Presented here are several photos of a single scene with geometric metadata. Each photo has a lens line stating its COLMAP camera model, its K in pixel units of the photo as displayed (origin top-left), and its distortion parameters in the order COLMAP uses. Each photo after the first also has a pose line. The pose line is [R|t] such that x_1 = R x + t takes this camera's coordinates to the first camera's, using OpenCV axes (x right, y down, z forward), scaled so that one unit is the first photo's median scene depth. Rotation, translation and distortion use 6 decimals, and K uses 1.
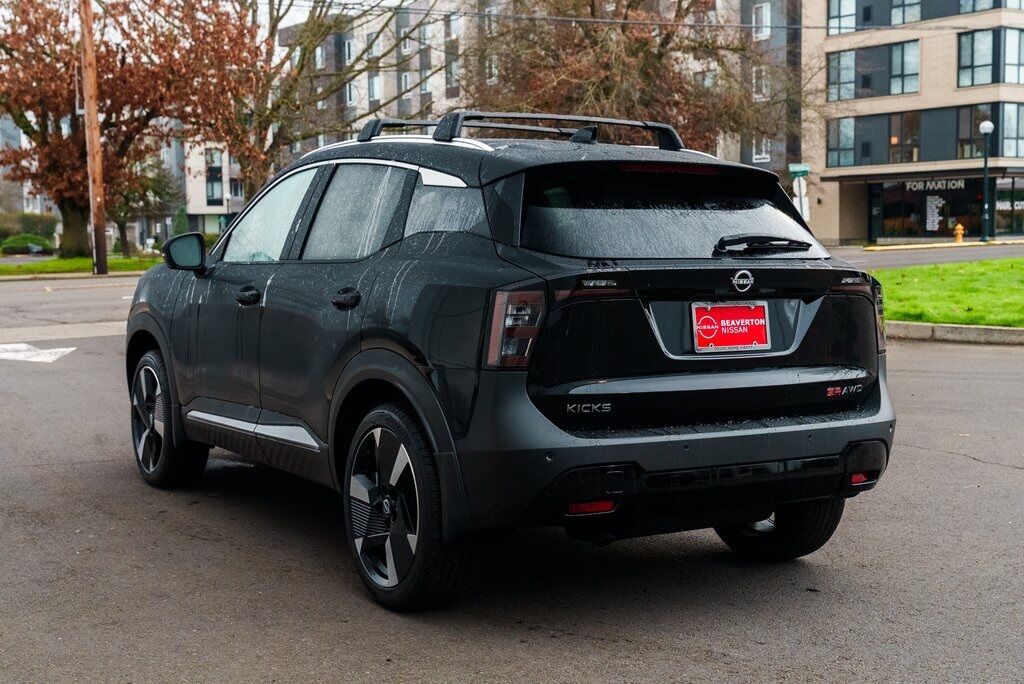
lens RADIAL K [[1360.8, 0, 507.2], [0, 1360.8, 342.5], [0, 0, 1]] dist [0.033137, -0.001916]
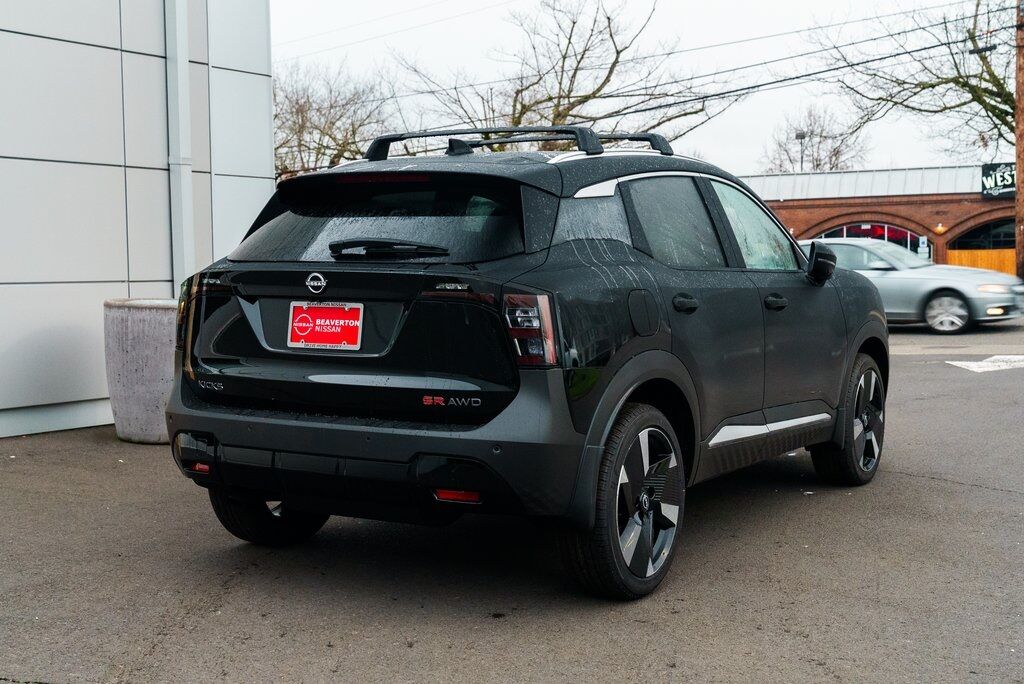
lens RADIAL K [[1360.8, 0, 507.2], [0, 1360.8, 342.5], [0, 0, 1]] dist [0.033137, -0.001916]
pose [[0.486415, 0.053663, -0.872078, 1.163905], [-0.063439, 0.997647, 0.026005, -0.035349], [0.871422, 0.042675, 0.488675, 0.602814]]
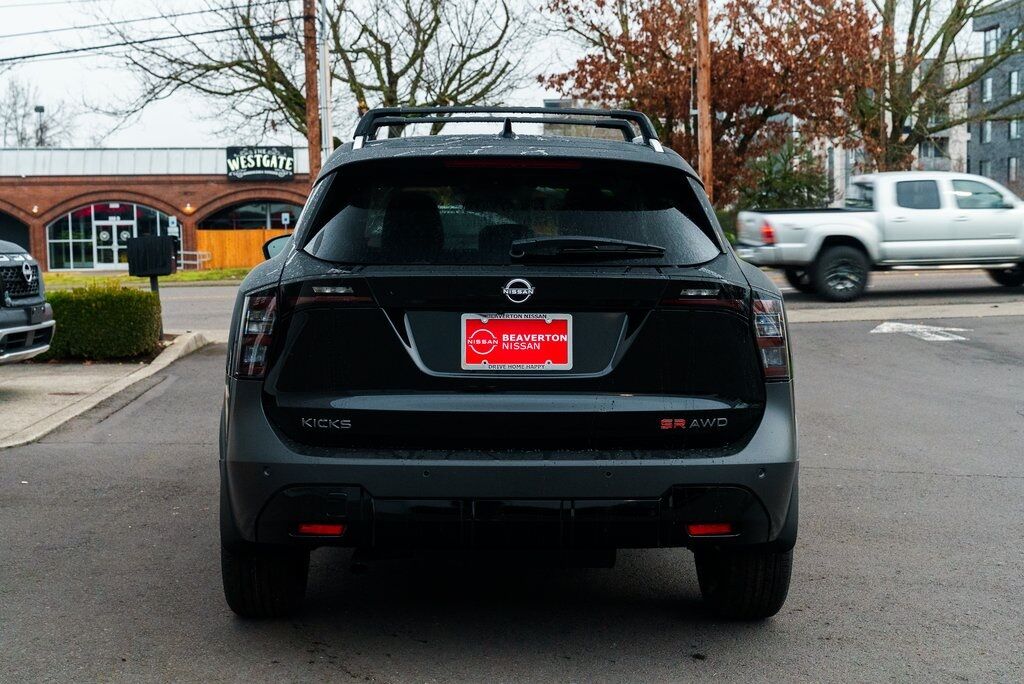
lens RADIAL K [[1360.8, 0, 507.2], [0, 1360.8, 342.5], [0, 0, 1]] dist [0.033137, -0.001916]
pose [[0.879217, 0.037624, -0.474933, 0.576812], [-0.035837, 0.999275, 0.012820, -0.022479], [0.475071, 0.005749, 0.879929, 0.221987]]
